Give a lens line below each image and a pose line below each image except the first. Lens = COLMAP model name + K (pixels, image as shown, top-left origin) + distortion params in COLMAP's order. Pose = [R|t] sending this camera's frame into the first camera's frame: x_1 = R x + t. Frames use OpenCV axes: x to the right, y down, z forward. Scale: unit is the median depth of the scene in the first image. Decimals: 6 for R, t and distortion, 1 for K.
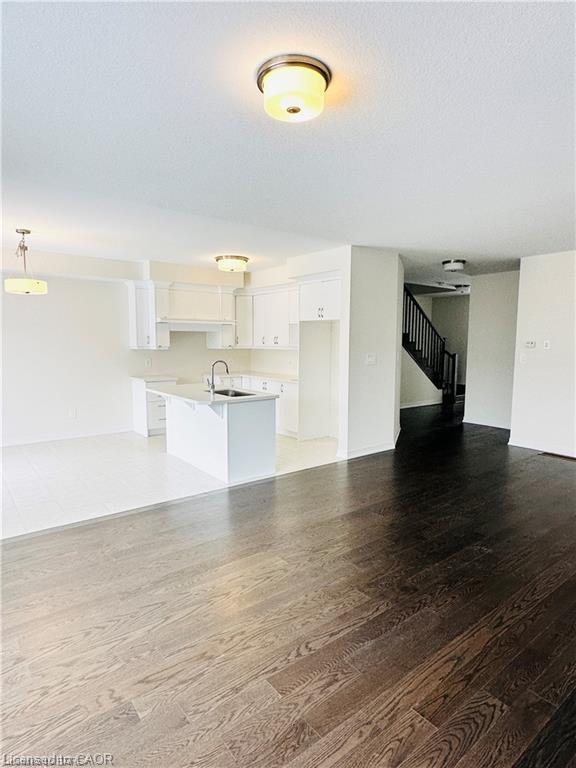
lens RADIAL K [[445.4, 0, 287.8], [0, 445.4, 382.5], [0, 0, 1]] dist [-0.007398, -0.001510]
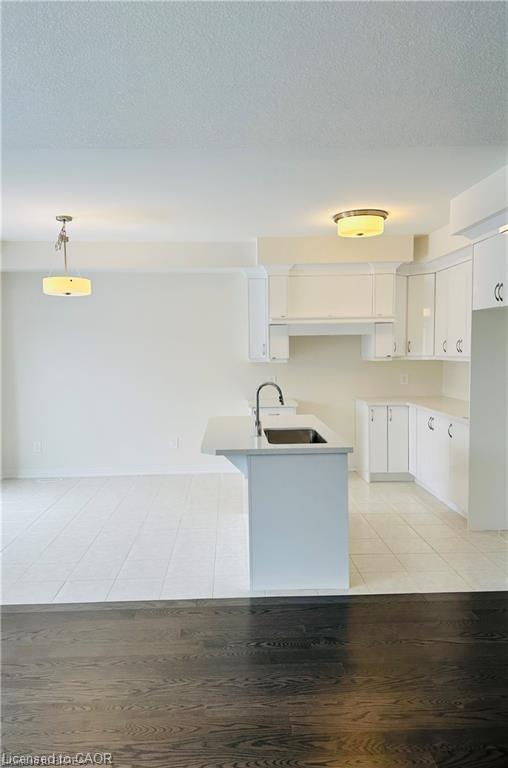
lens RADIAL K [[568.7, 0, 253.1], [0, 568.7, 387.6], [0, 0, 1]] dist [0.006539, -0.004173]
pose [[0.803237, 0.022144, -0.595247, 0.226751], [-0.037352, 0.999215, -0.013231, -0.023683], [0.594487, 0.032861, 0.803434, 0.282467]]
